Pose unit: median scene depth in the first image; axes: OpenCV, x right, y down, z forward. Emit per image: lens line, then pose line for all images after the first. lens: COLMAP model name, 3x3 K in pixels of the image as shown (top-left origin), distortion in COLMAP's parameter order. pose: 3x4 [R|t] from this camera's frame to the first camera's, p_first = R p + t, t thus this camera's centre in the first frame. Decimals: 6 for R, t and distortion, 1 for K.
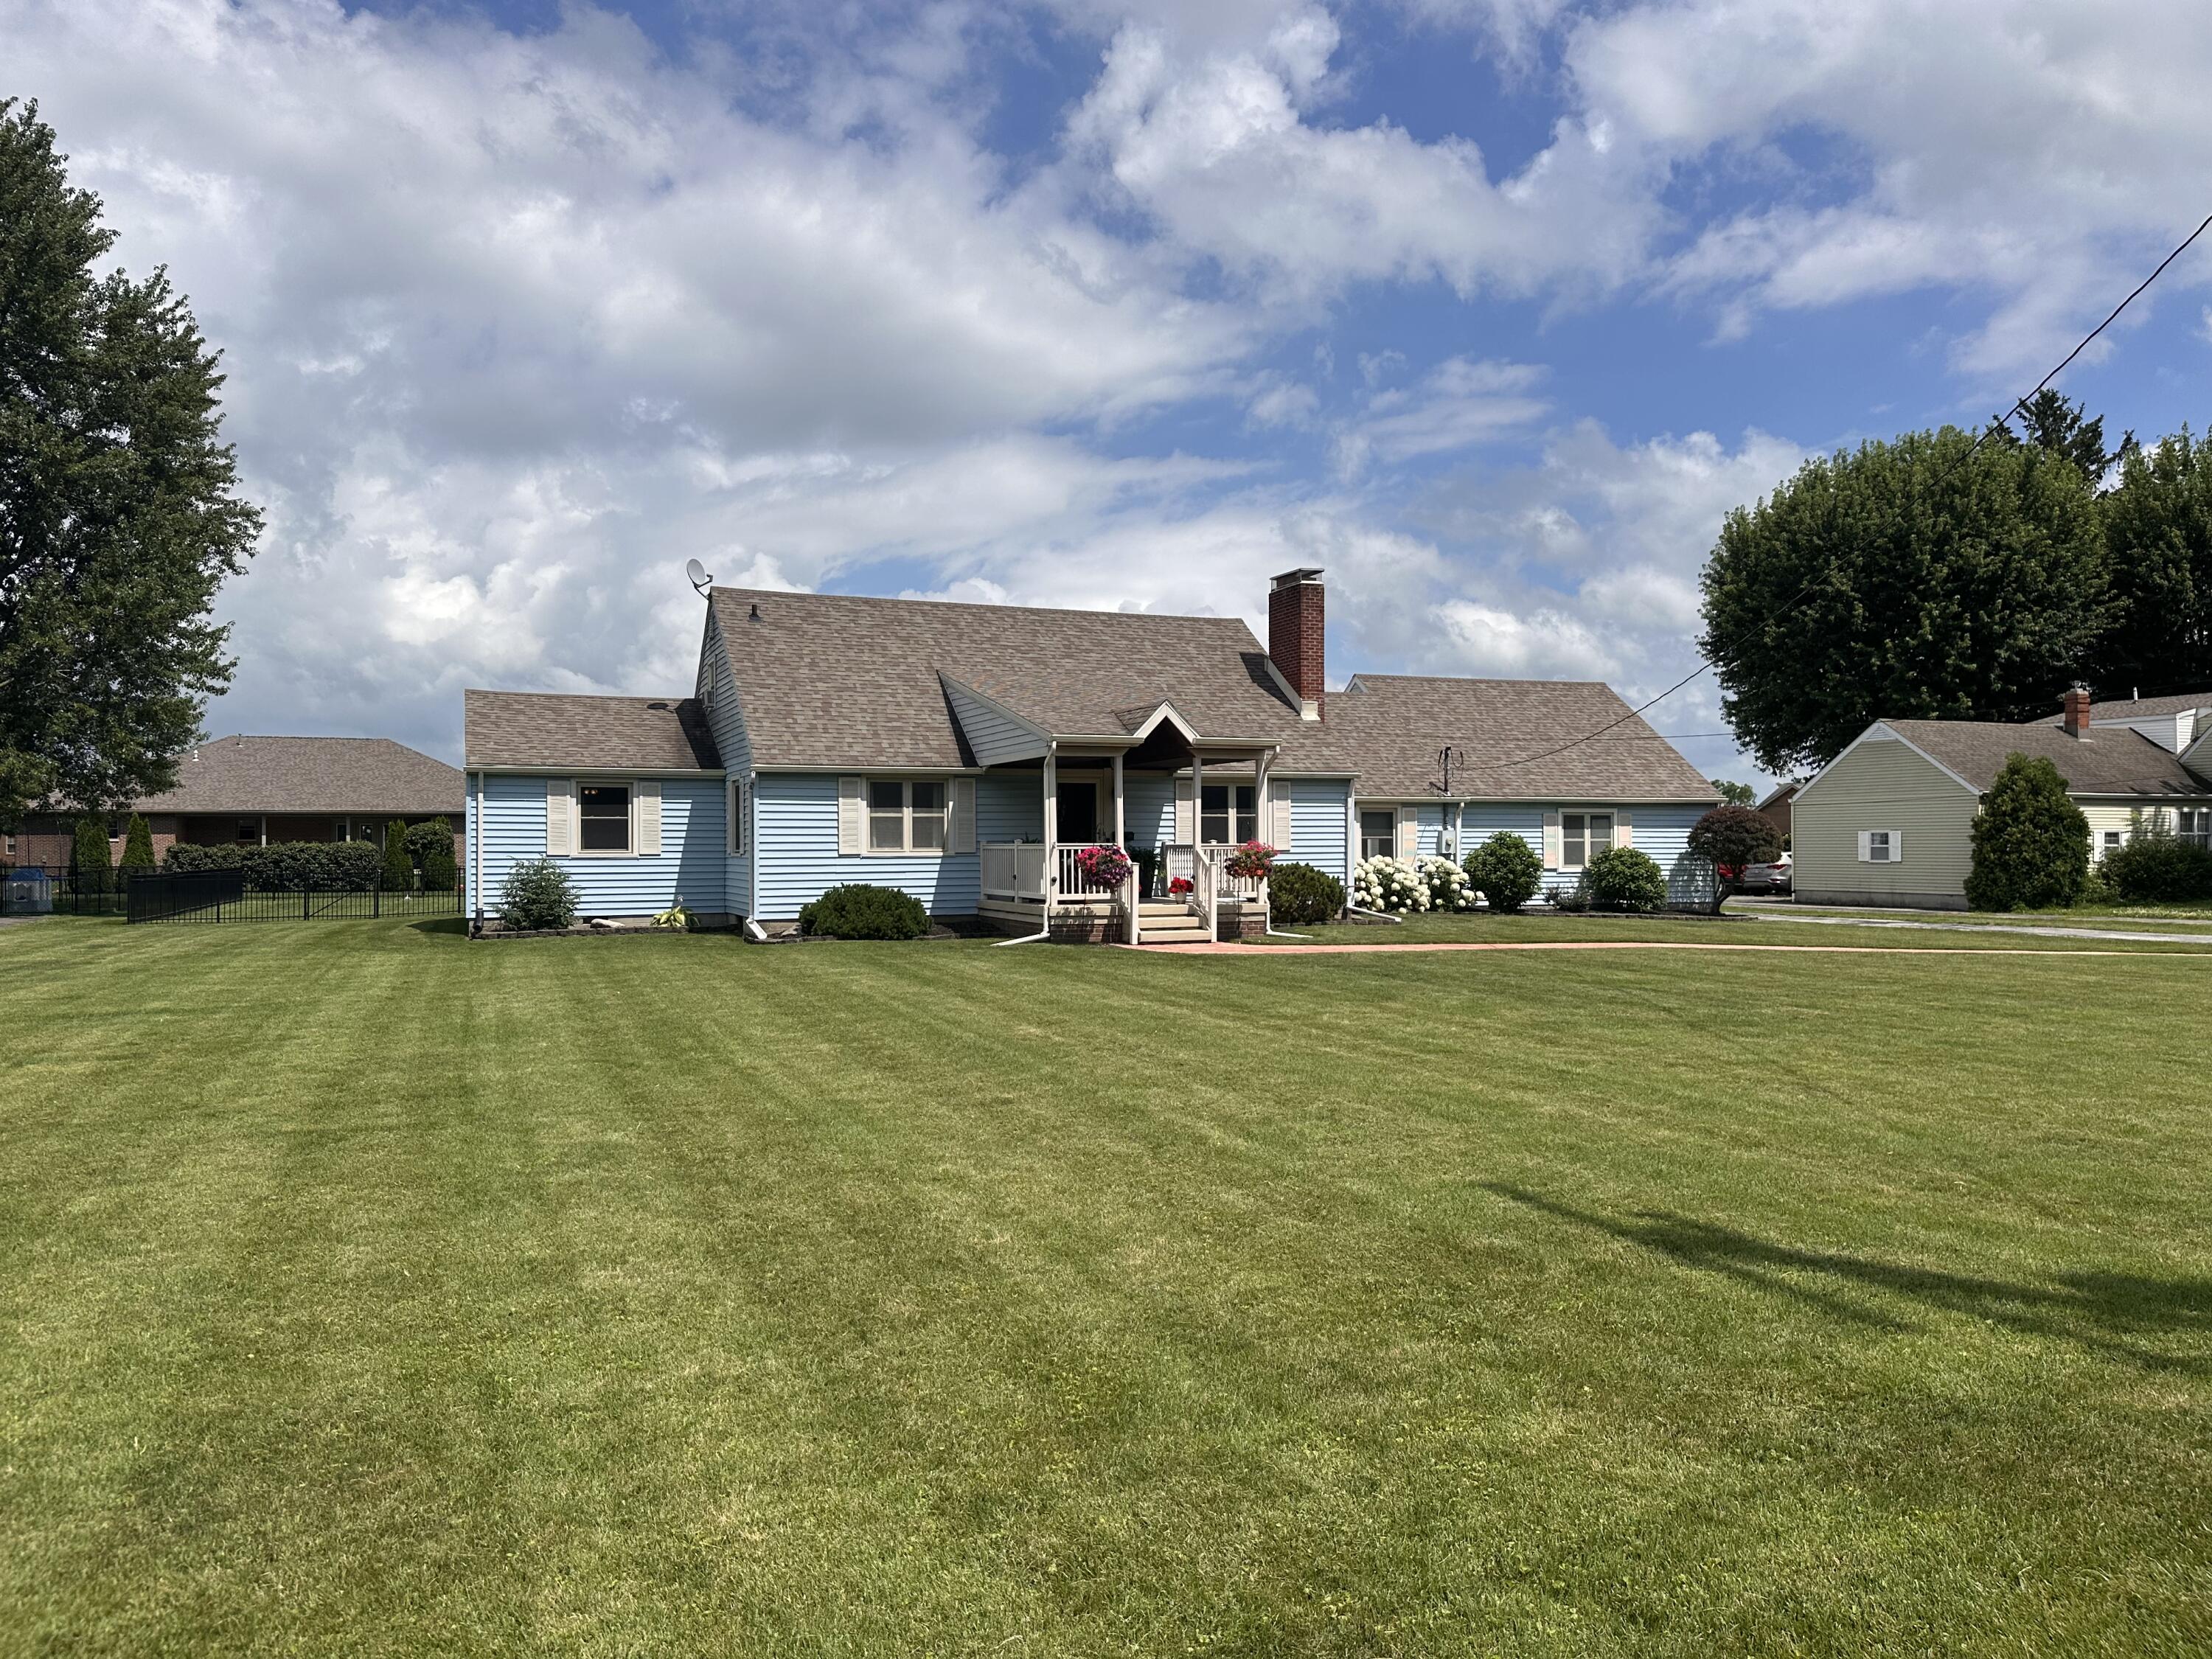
lens RADIAL K [[1609.9, 0, 1106.0], [0, 1609.9, 829.5], [0, 0, 1]] dist [0.021639, -0.002968]
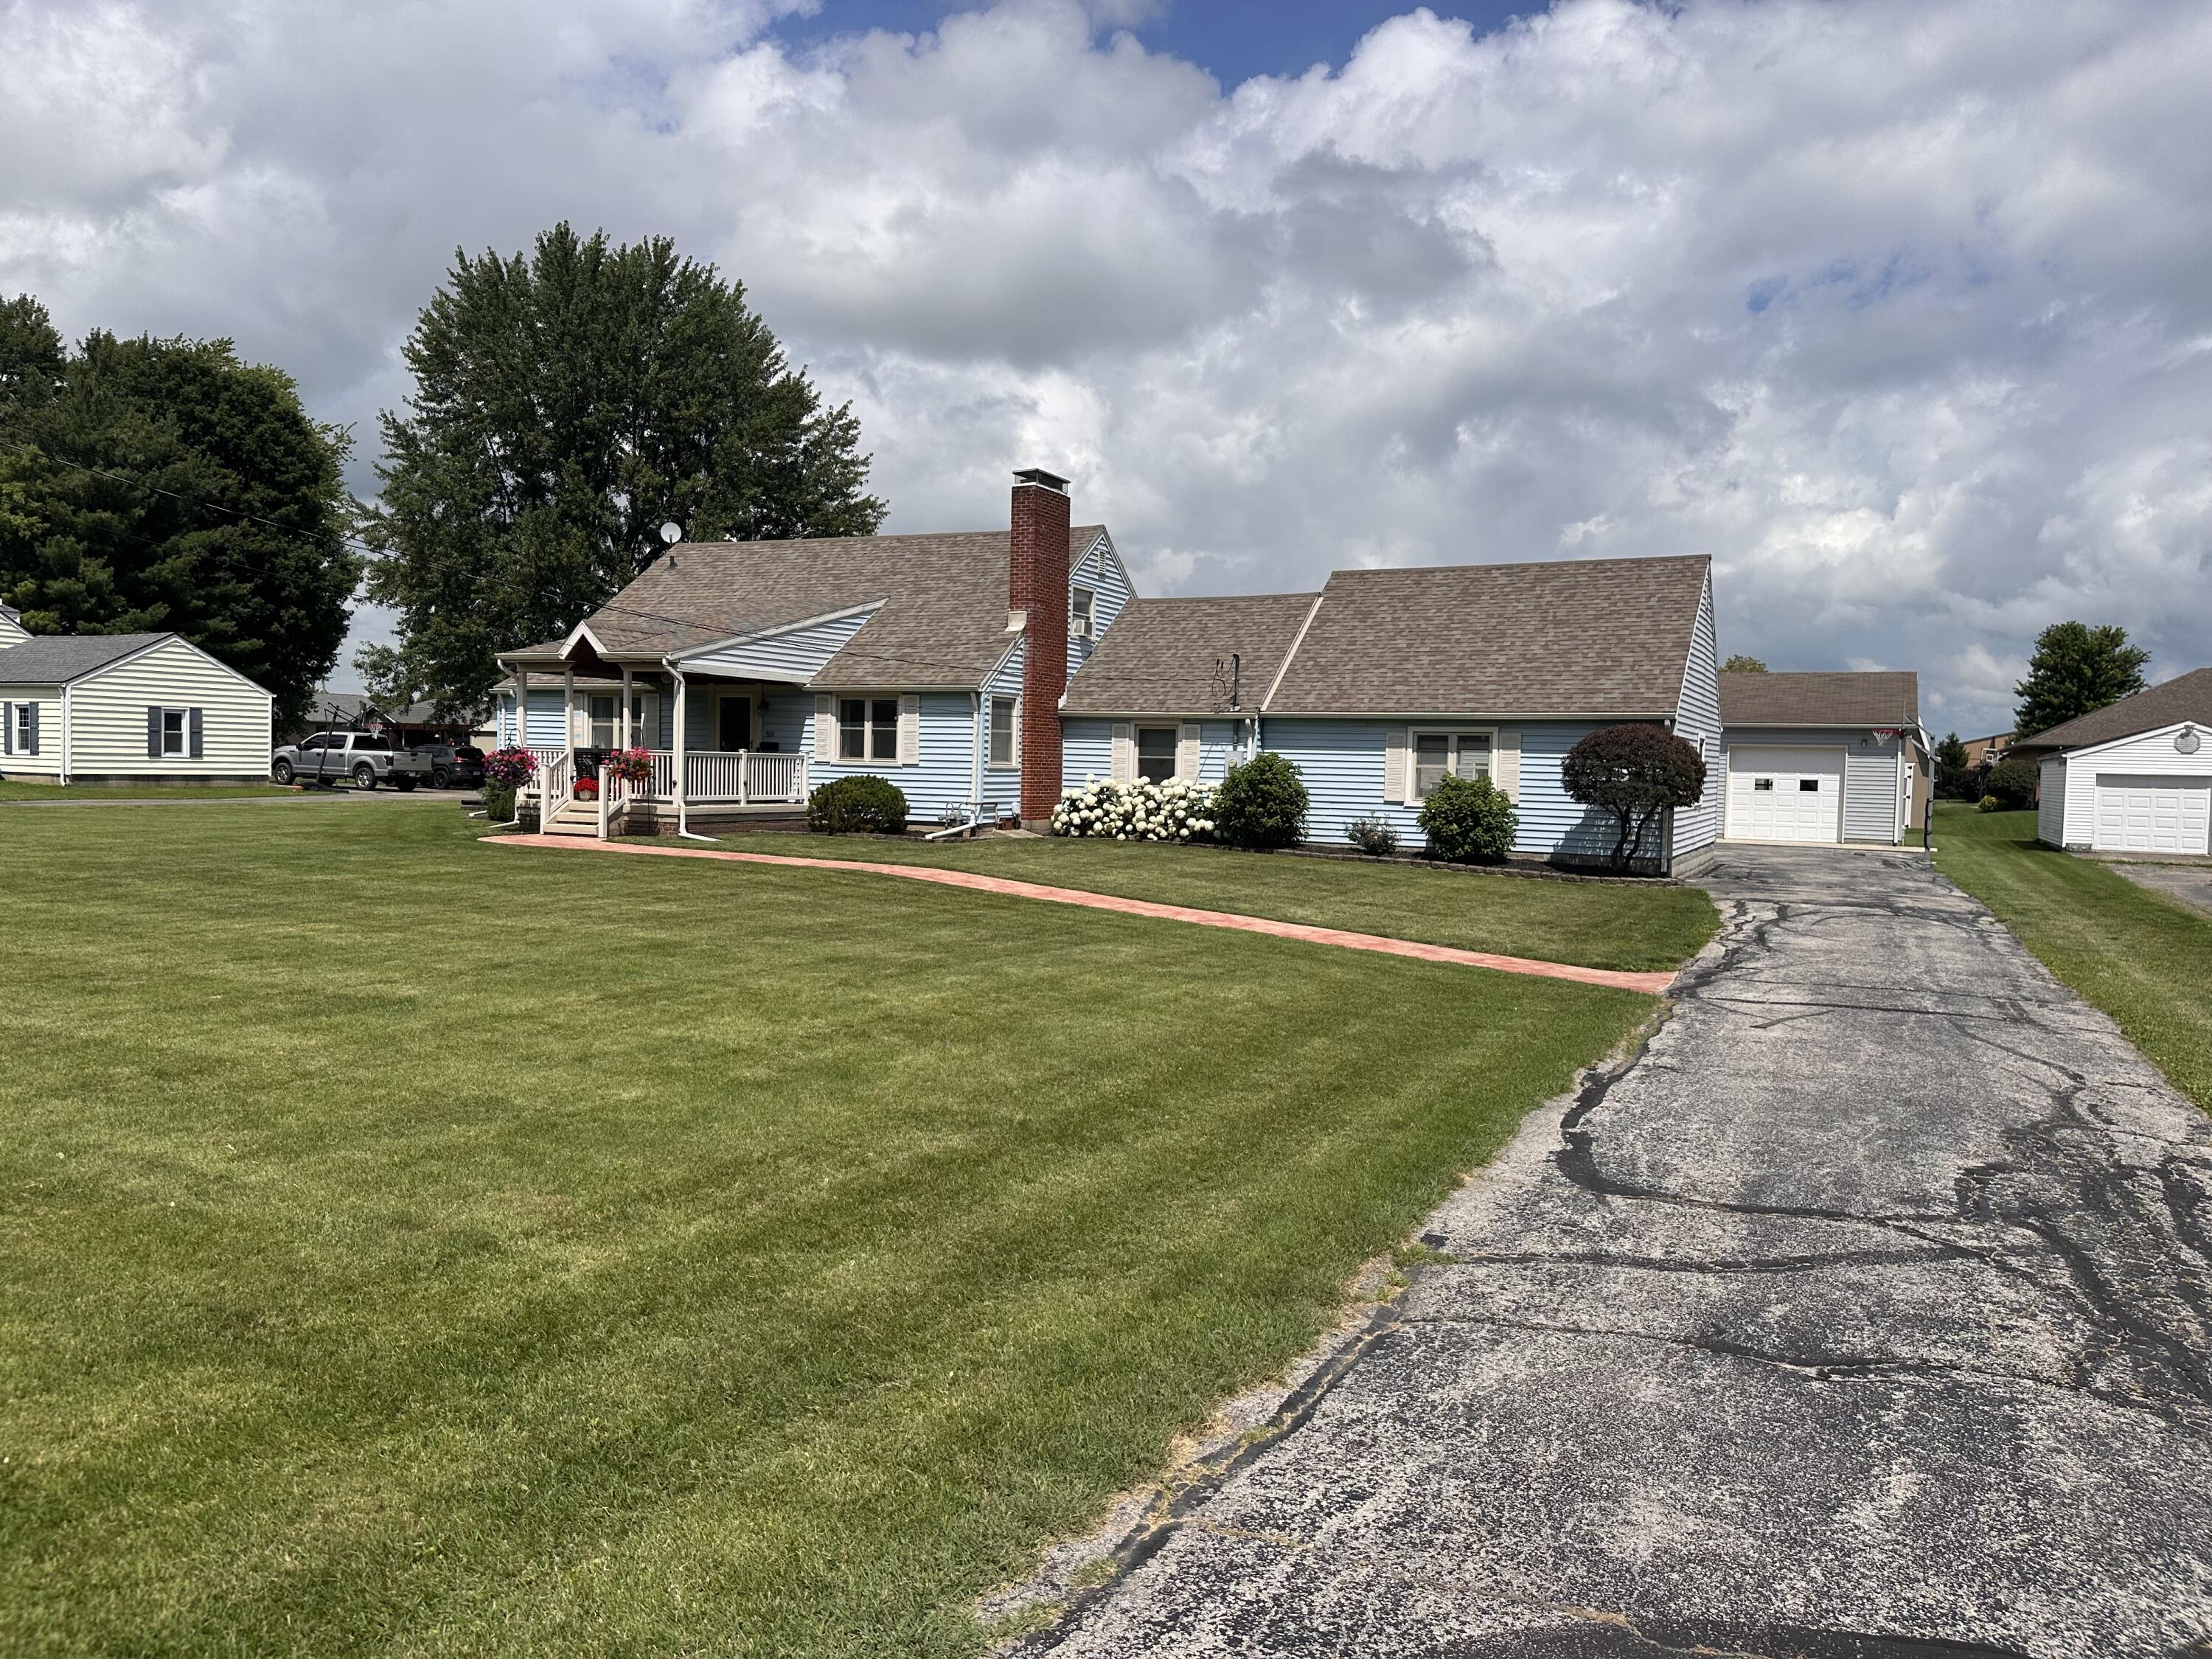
lens RADIAL K [[1511.0, 0, 1142.4], [0, 1511.0, 866.5], [0, 0, 1]] dist [0.013400, 0.001593]
pose [[0.682301, 0.072186, -0.727499, 0.775599], [-0.019890, 0.996578, 0.080231, -0.001504], [0.730801, -0.040272, 0.681402, 0.408040]]
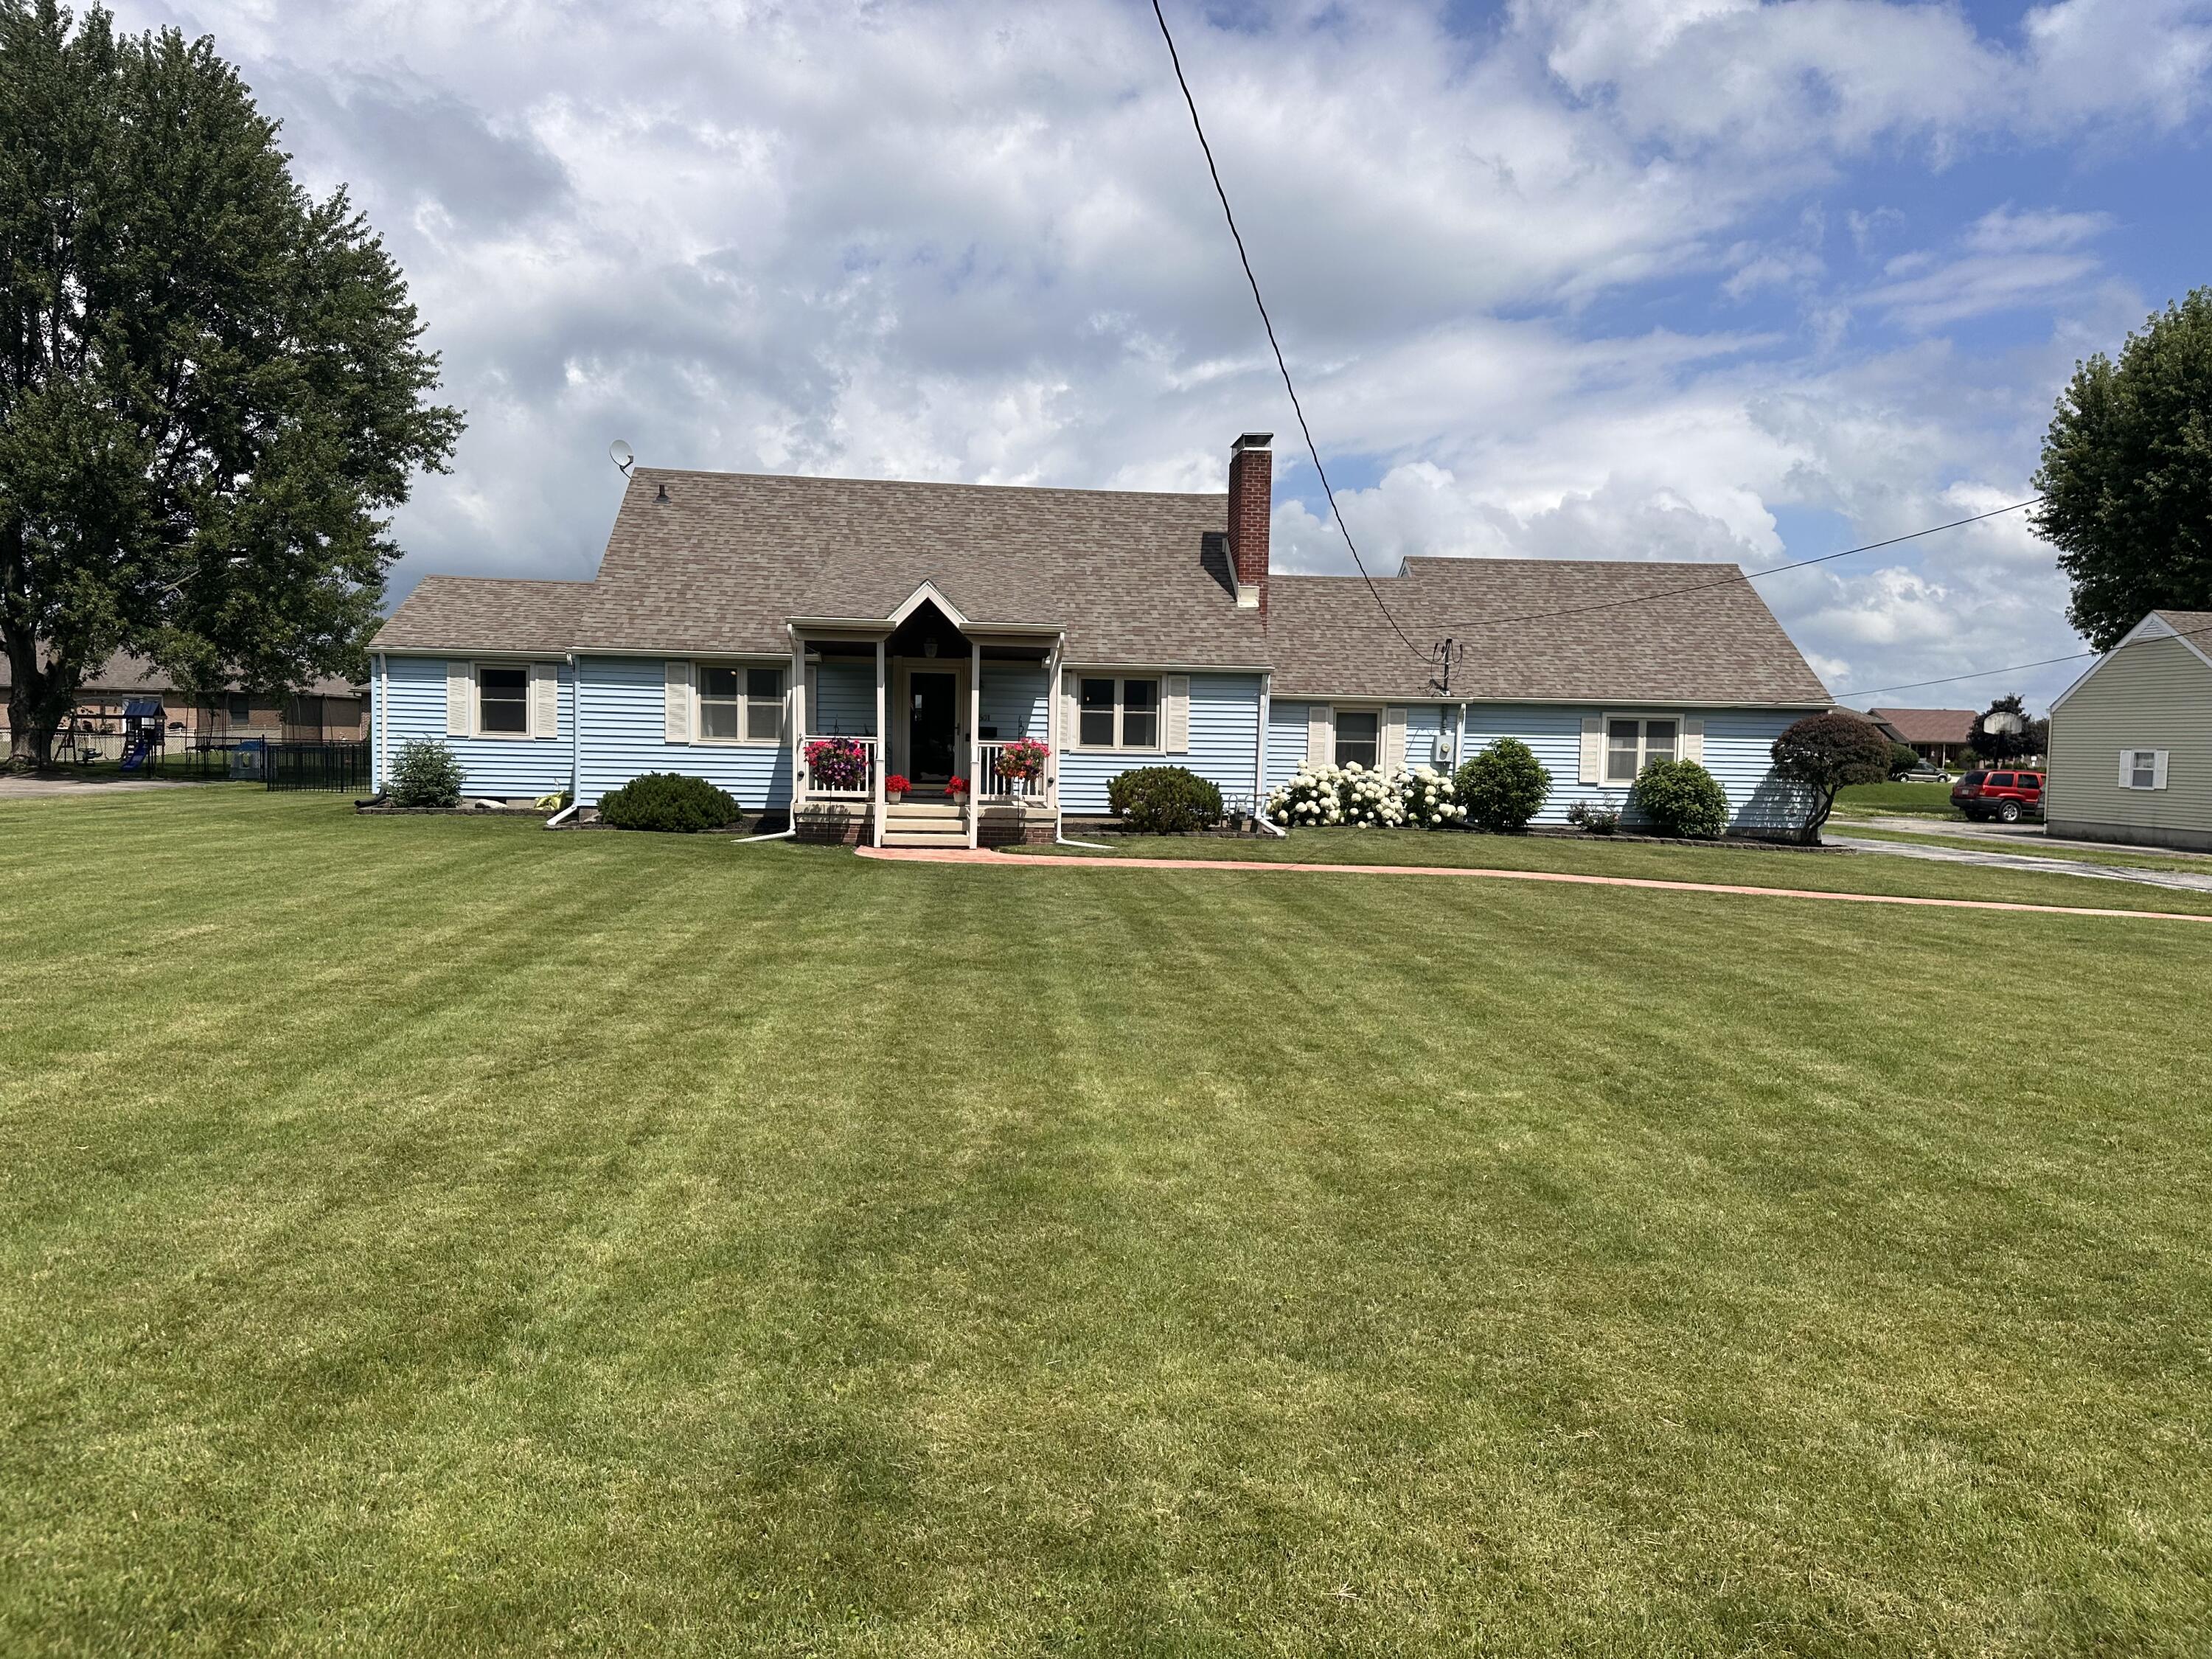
lens RADIAL K [[1569.9, 0, 1106.0], [0, 1569.9, 829.5], [0, 0, 1]] dist [0.067615, -0.078366]
pose [[0.958458, 0.041306, -0.282227, 0.279469], [-0.023189, 0.997468, 0.067234, -0.001576], [0.284289, -0.057896, 0.956989, 0.128965]]
